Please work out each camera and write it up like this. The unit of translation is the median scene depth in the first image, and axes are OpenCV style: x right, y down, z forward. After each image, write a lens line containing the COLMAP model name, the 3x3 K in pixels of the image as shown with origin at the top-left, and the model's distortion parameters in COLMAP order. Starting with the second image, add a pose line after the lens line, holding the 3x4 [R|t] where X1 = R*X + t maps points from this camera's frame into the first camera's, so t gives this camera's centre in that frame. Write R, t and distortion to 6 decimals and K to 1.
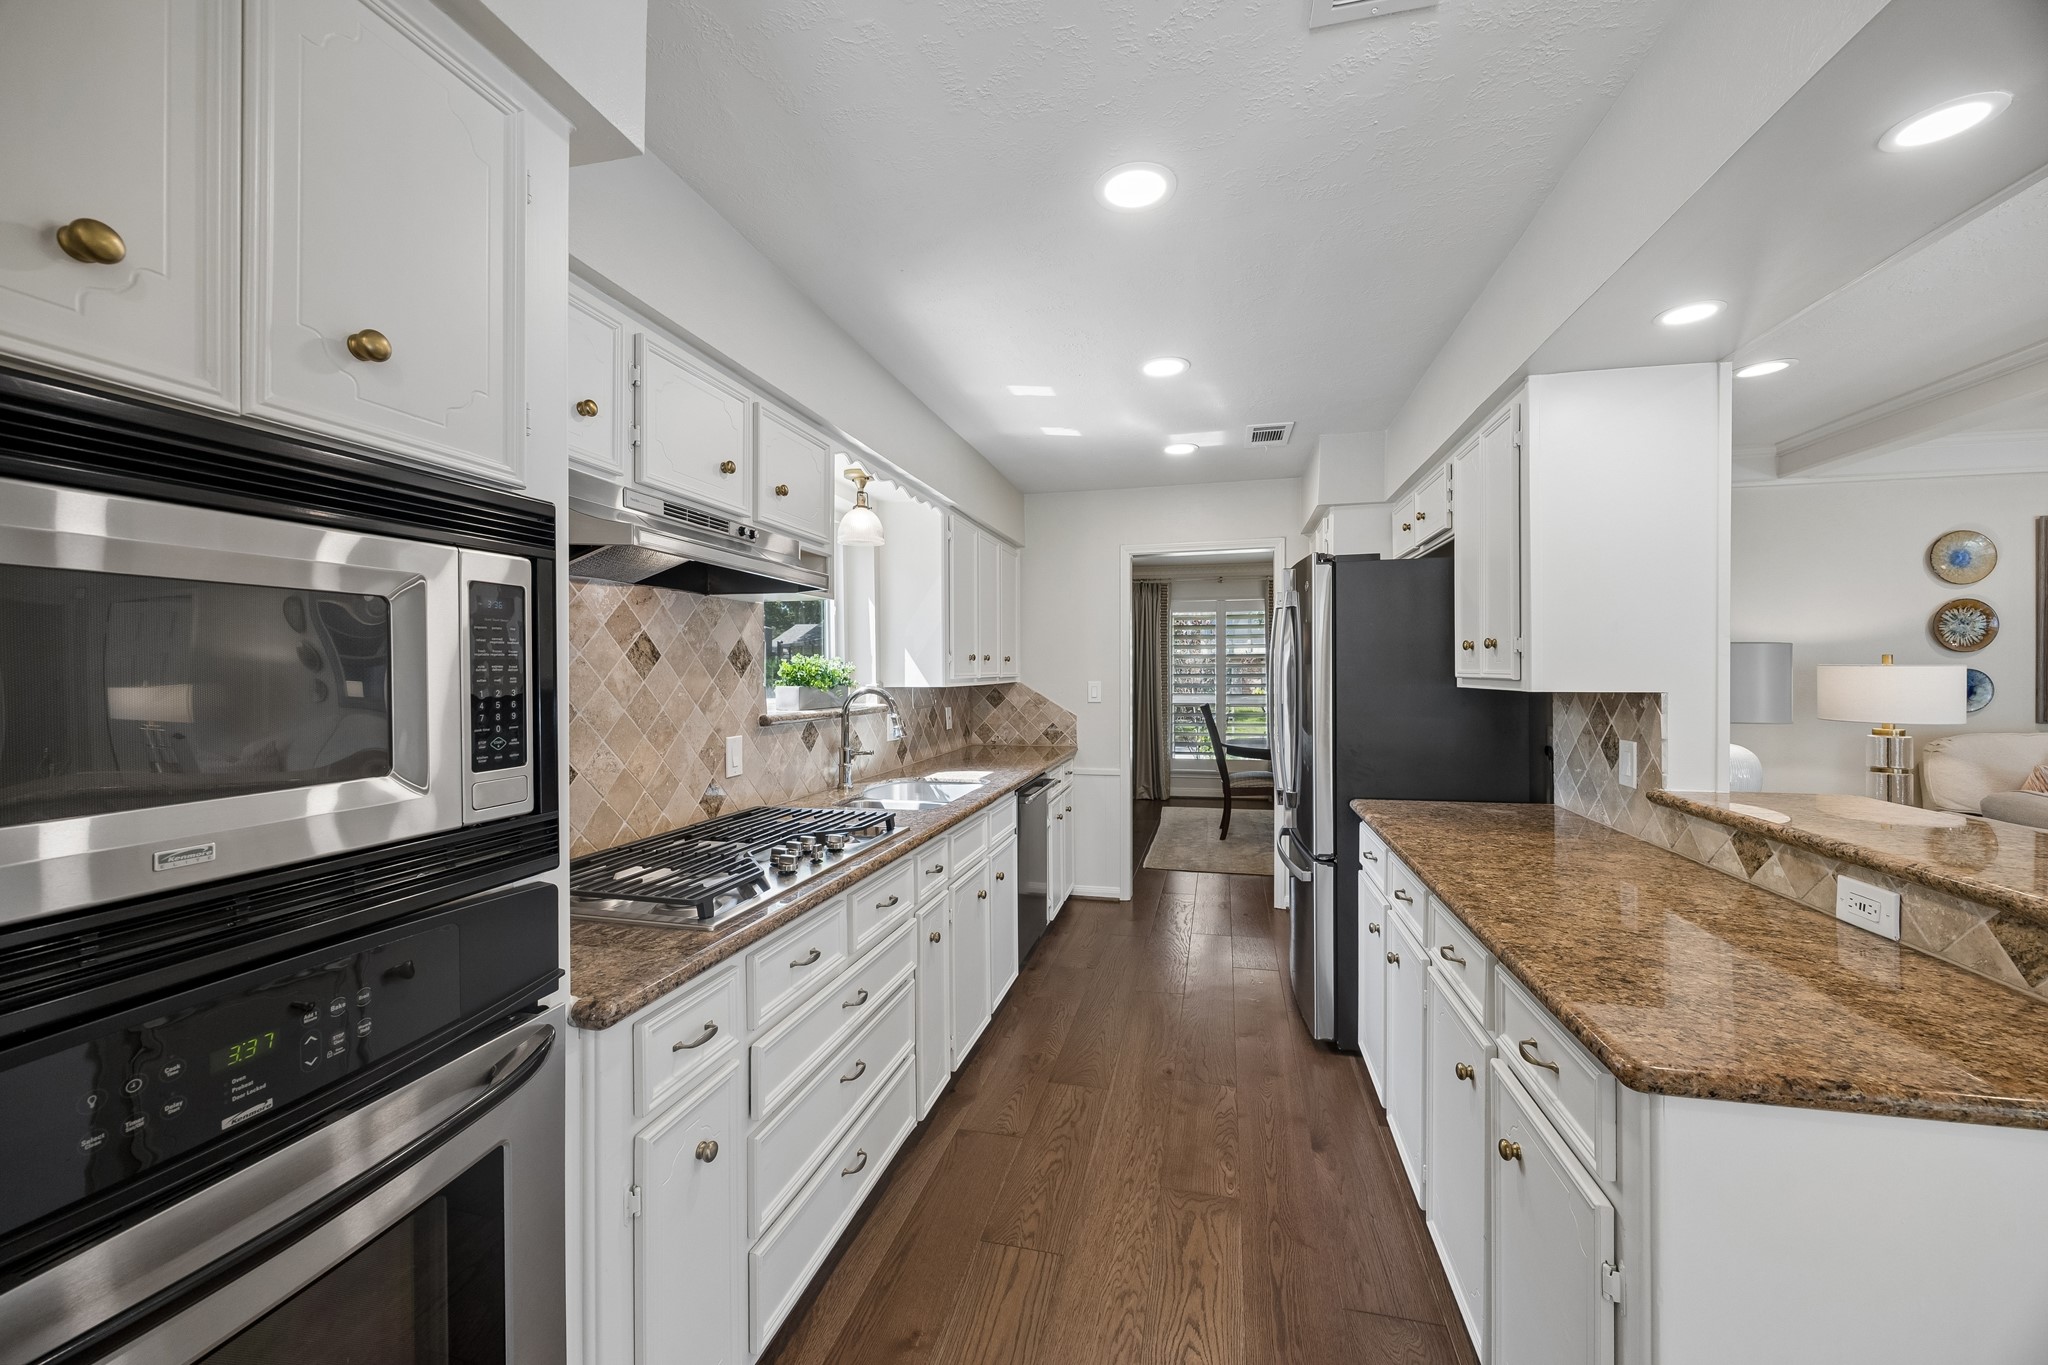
lens RADIAL K [[788.0, 0, 1029.6], [0, 788.0, 671.1], [0, 0, 1]] dist [-0.000562, 0.000018]
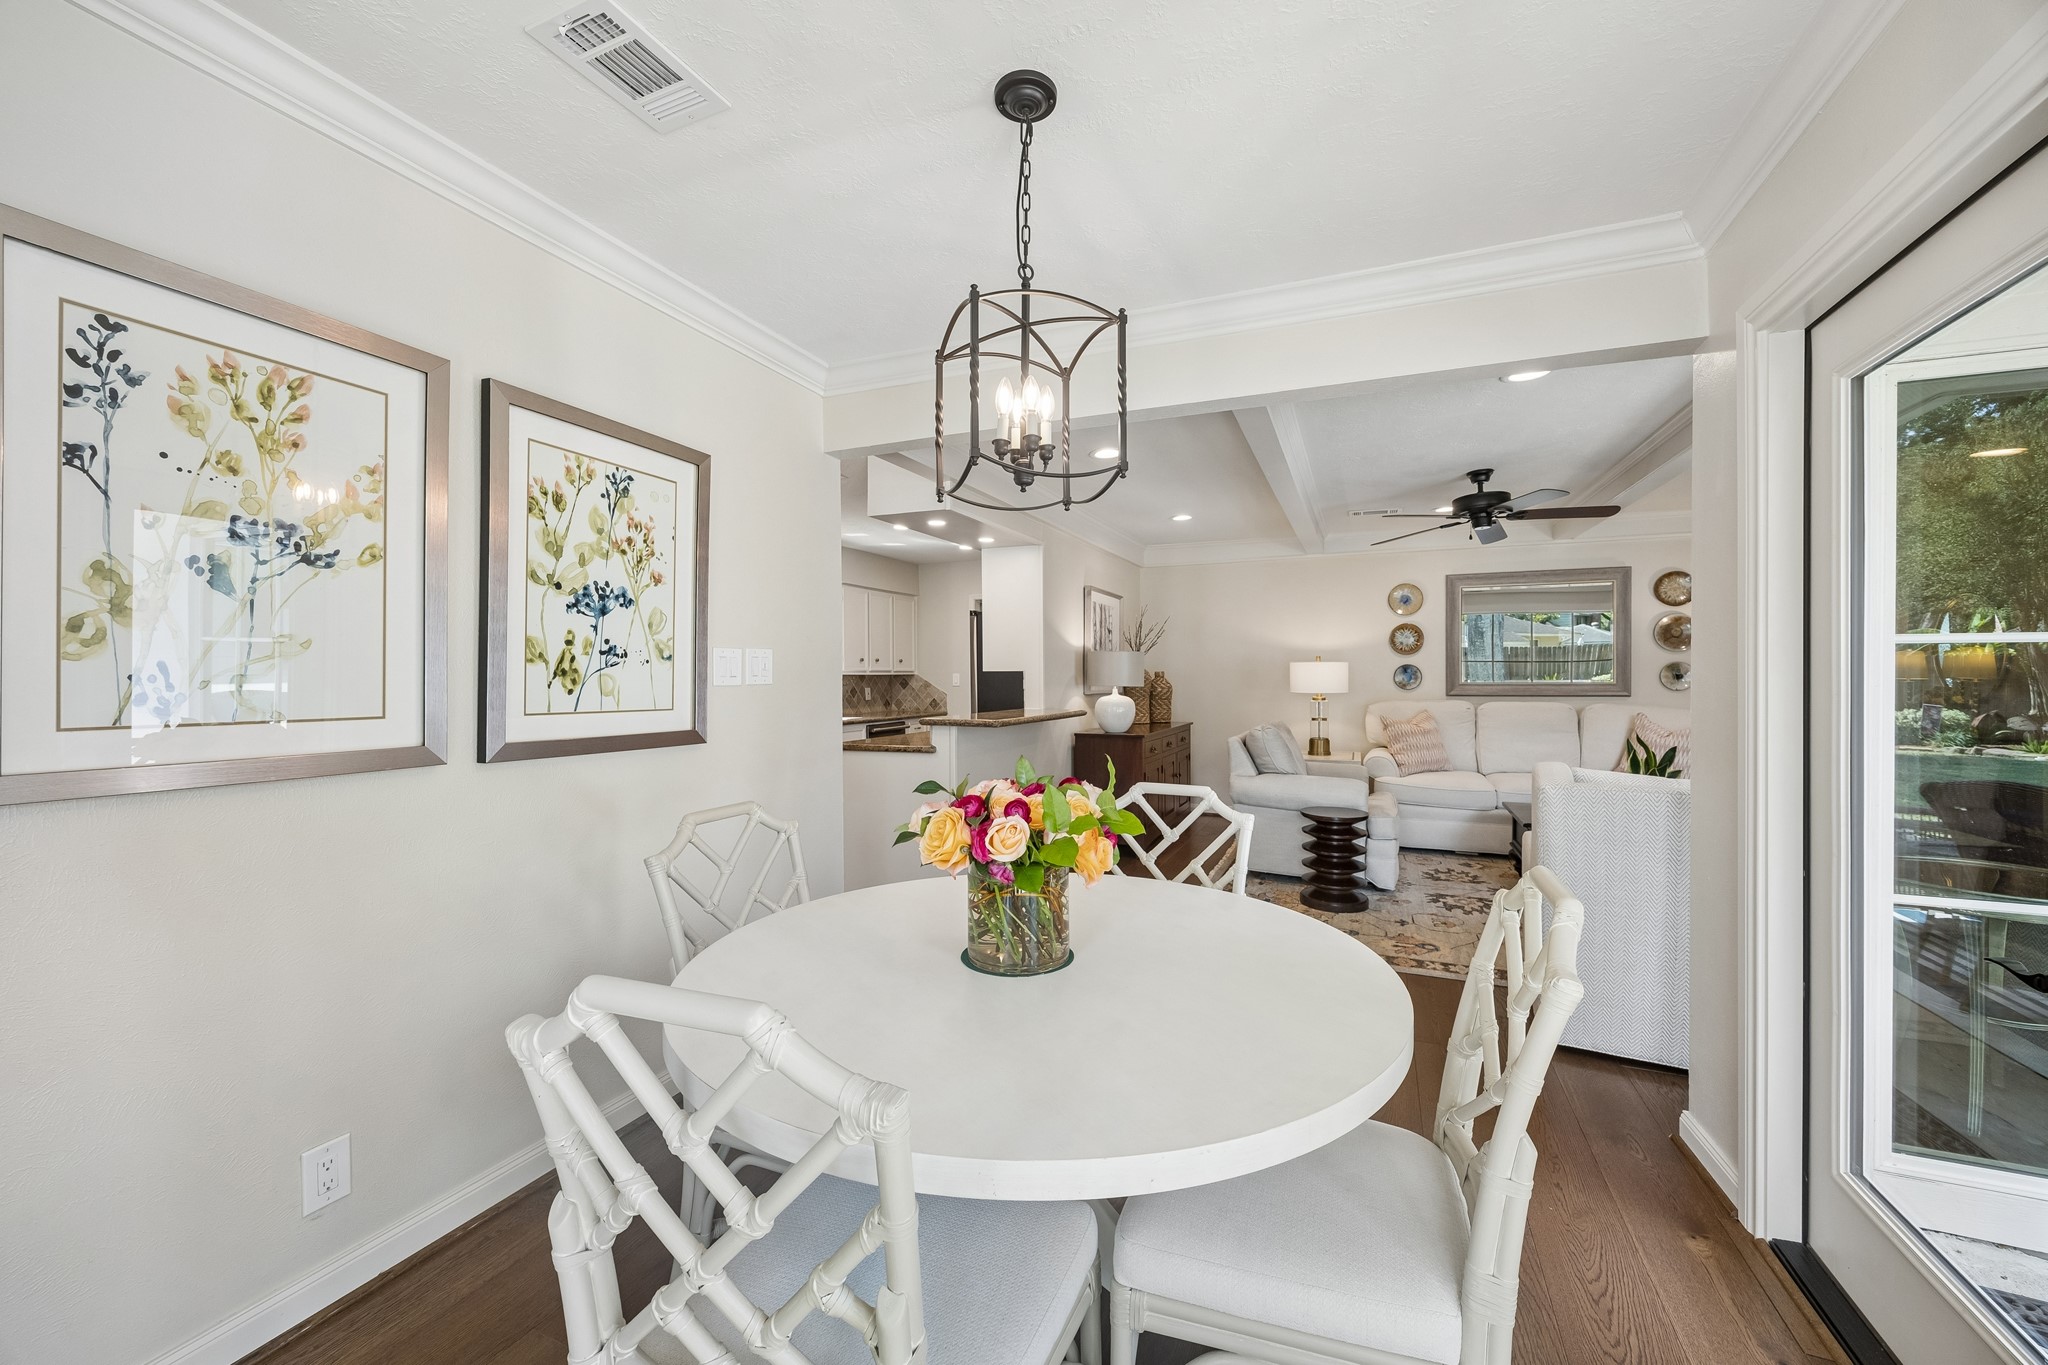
lens RADIAL K [[788.0, 0, 1029.6], [0, 788.0, 671.1], [0, 0, 1]] dist [-0.000562, 0.000018]
pose [[0.984825, -0.001264, -0.173548, 1.057179], [-0.000145, 0.999967, -0.008104, 0.041517], [0.173552, 0.008006, 0.984792, -1.295333]]
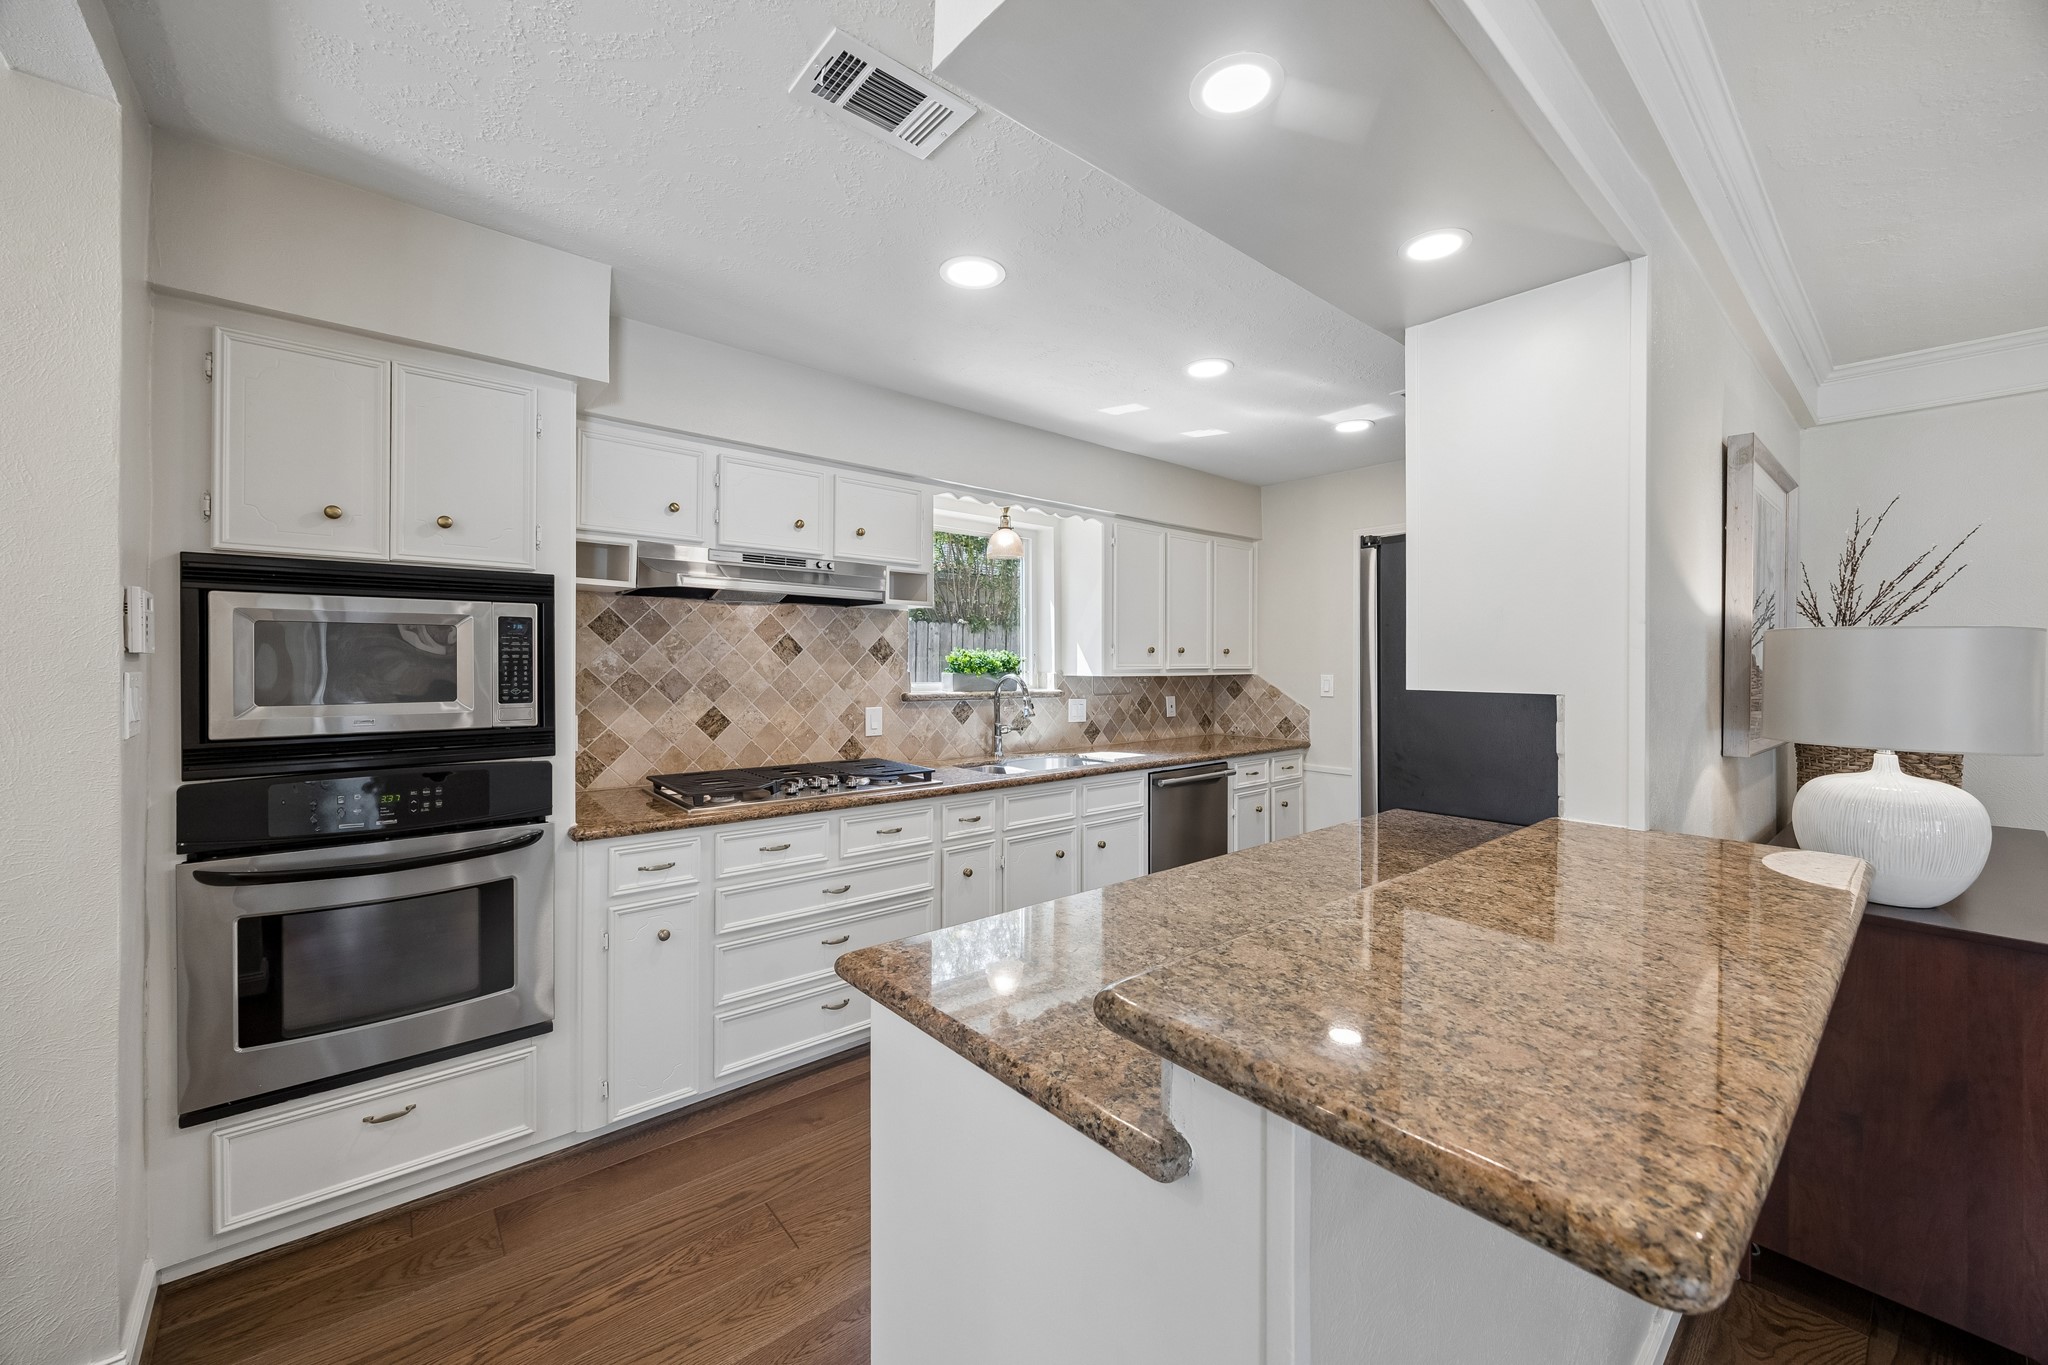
lens RADIAL K [[787.5, 0, 1030.6], [0, 787.5, 662.8], [0, 0, 1]] dist [-0.002168, -0.000003]
pose [[0.807551, 0.008071, -0.589743, 0.697164], [-0.008559, 0.999961, 0.001966, -0.000922], [0.589736, 0.003460, 0.807589, 0.039135]]
